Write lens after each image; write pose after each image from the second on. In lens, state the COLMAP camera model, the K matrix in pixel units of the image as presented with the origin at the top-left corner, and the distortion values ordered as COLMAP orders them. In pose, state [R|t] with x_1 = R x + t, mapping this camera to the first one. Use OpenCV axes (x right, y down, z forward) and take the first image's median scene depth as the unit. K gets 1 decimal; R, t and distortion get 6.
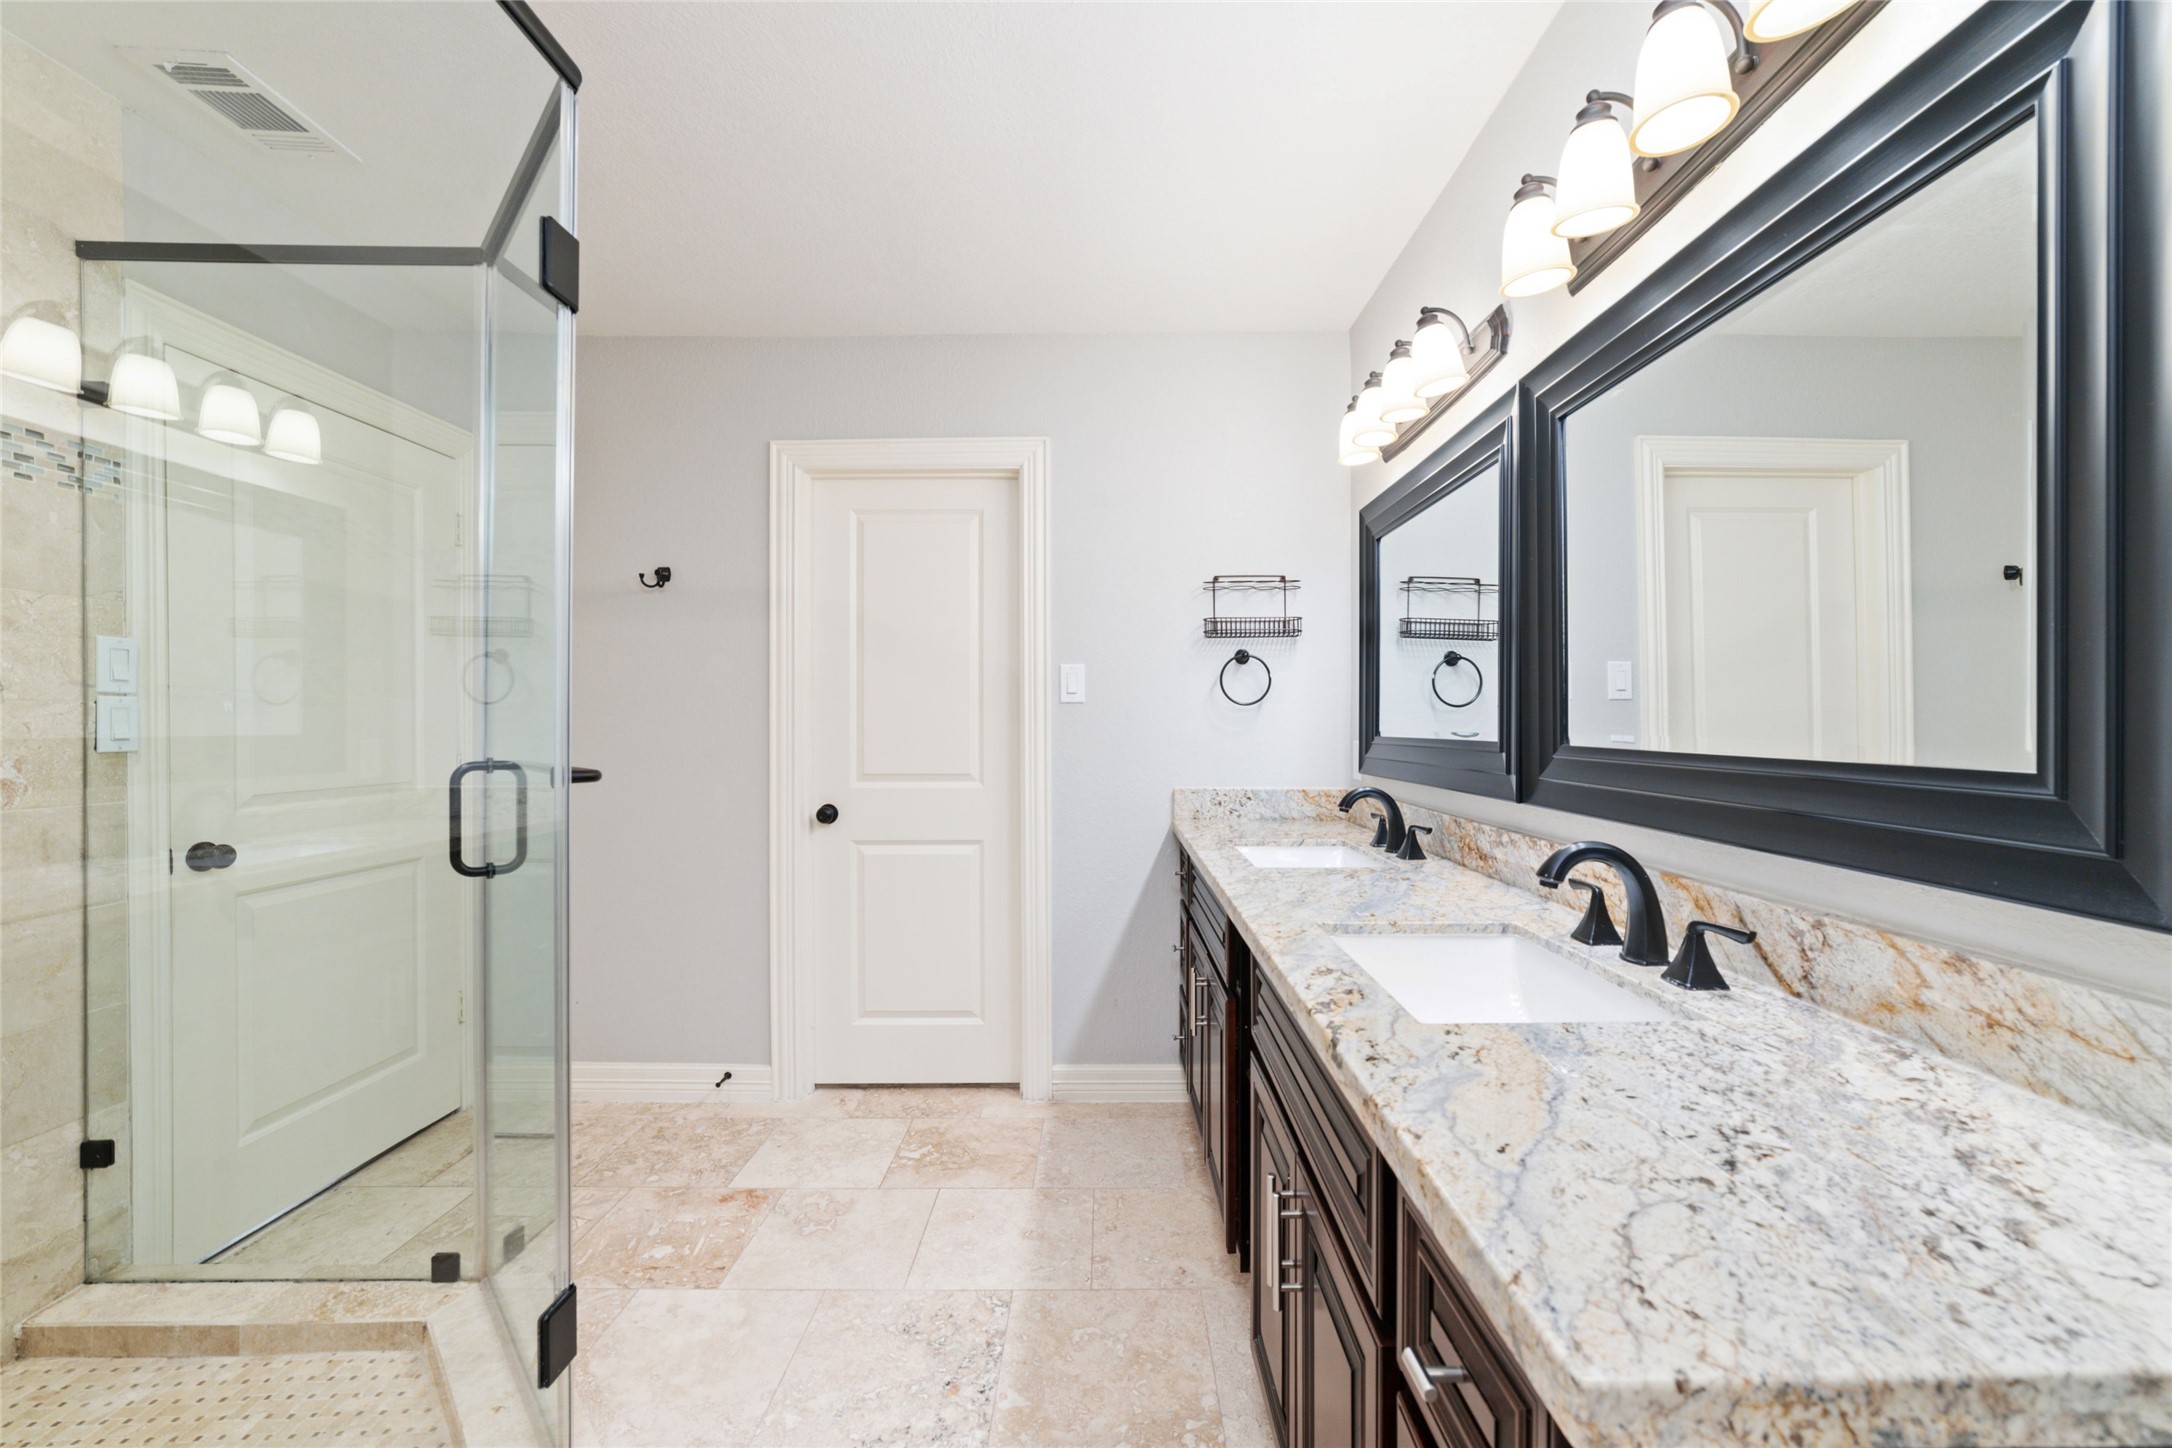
lens RADIAL K [[842.9, 0, 1111.8], [0, 842.9, 721.8], [0, 0, 1]] dist [-0.021618, 0.008441]
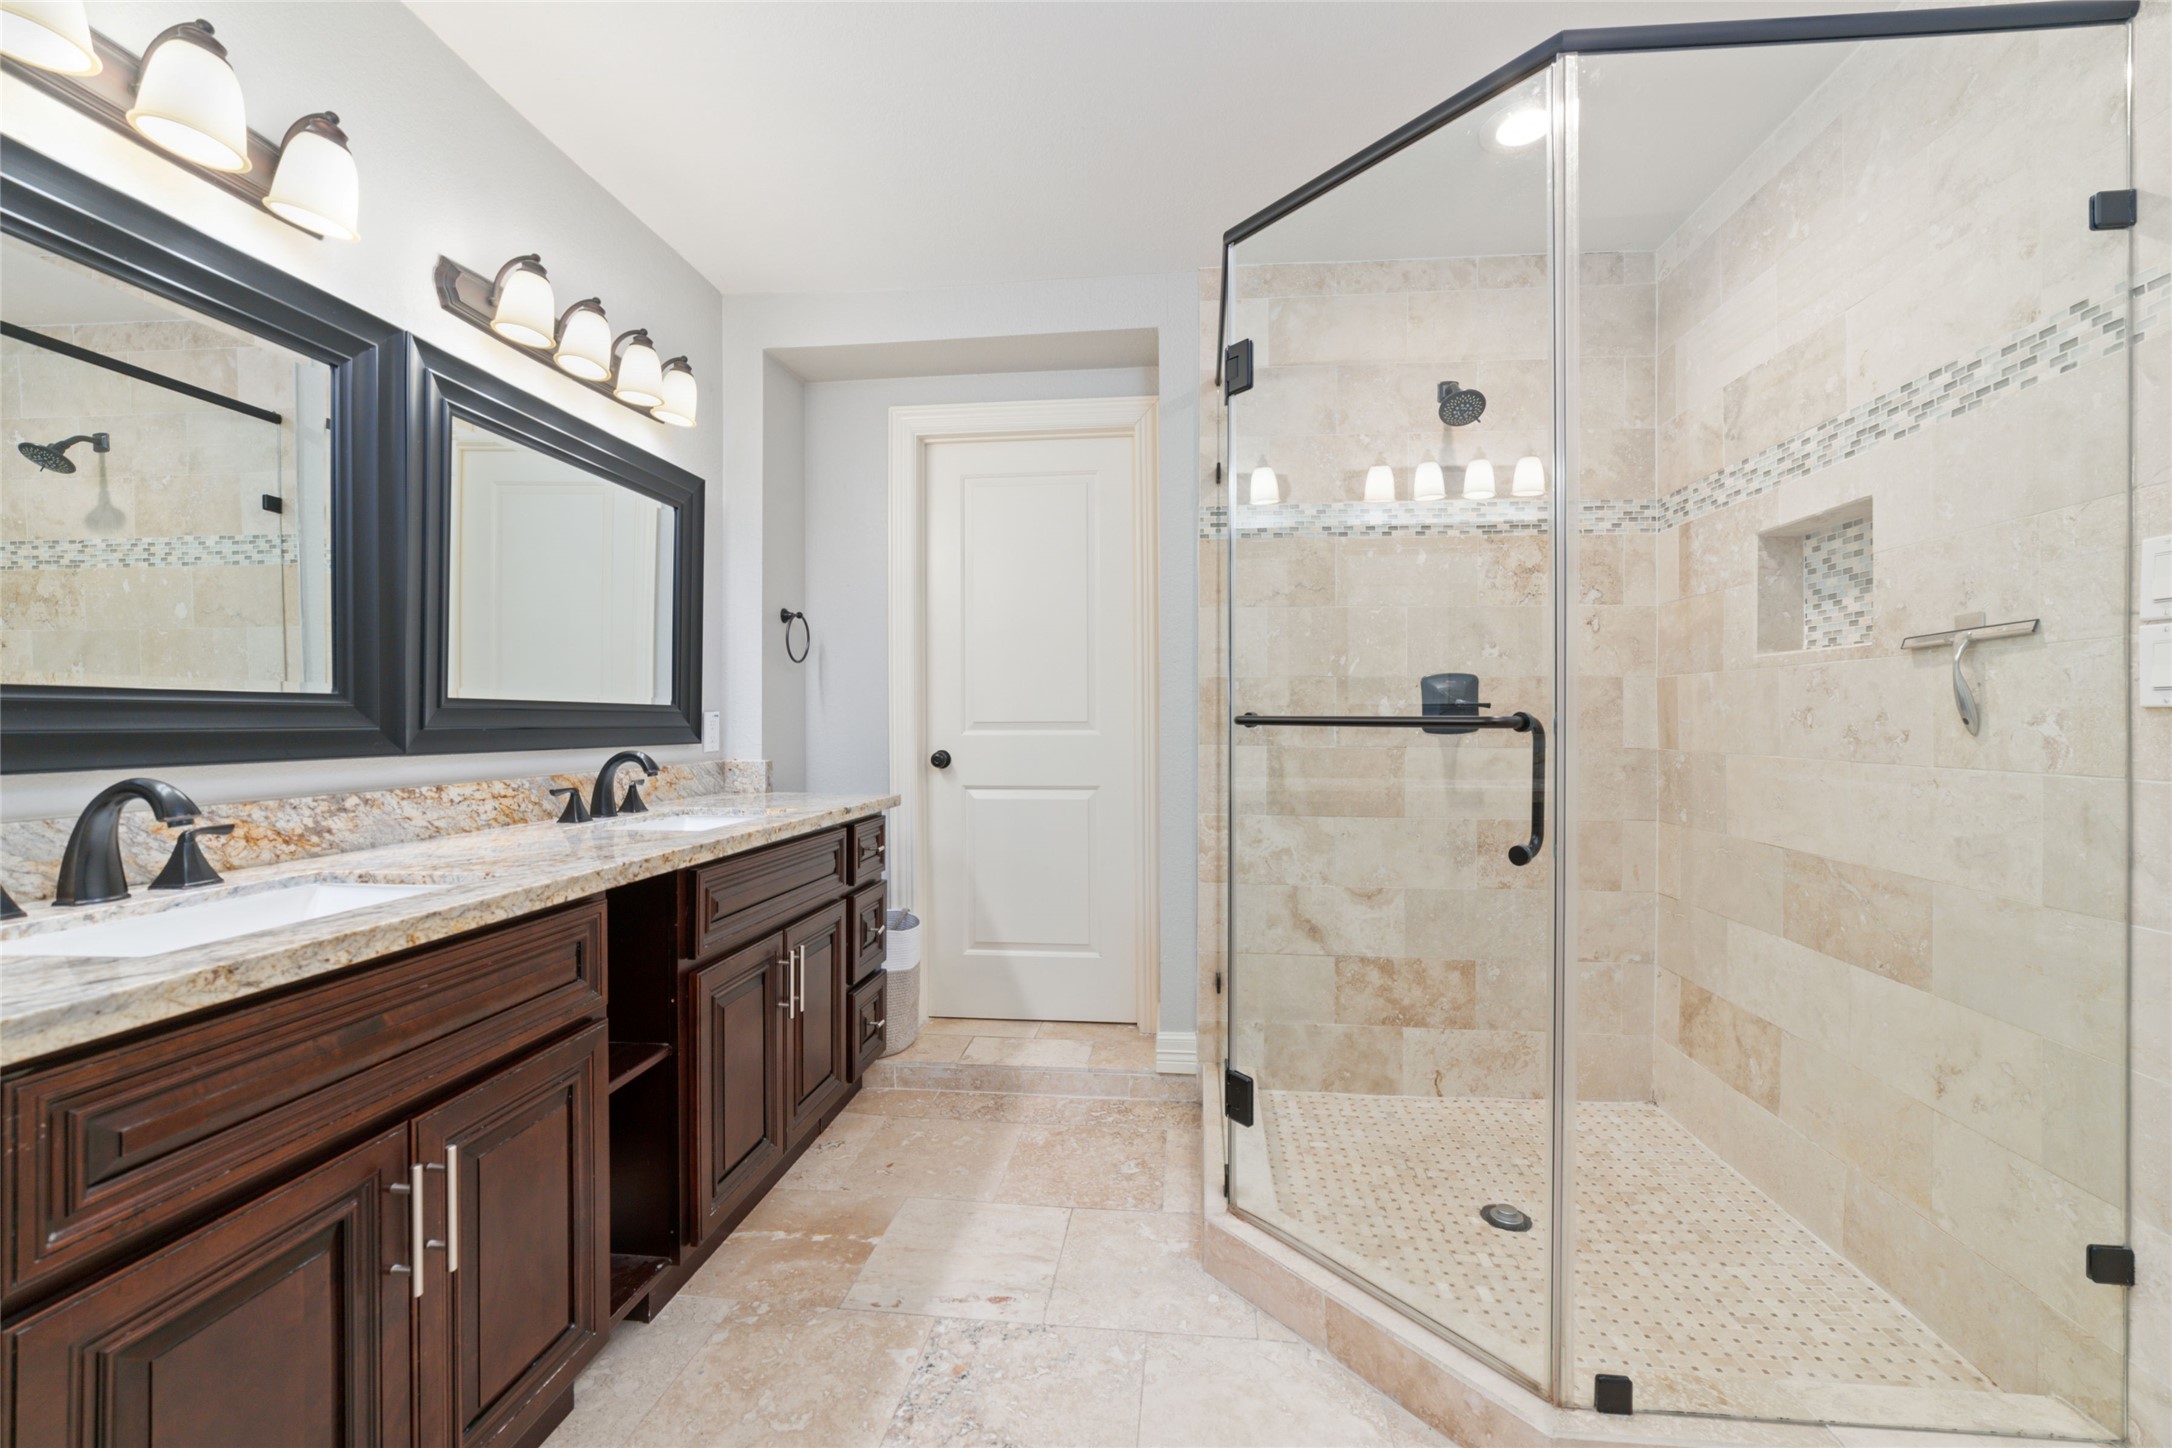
lens RADIAL K [[842.9, 0, 1111.8], [0, 842.9, 721.8], [0, 0, 1]] dist [-0.021618, 0.008441]
pose [[-0.993740, -0.002255, 0.111694, -0.456793], [-0.001717, 0.999986, 0.004914, 0.049381], [-0.111704, 0.004692, -0.993730, 1.875276]]
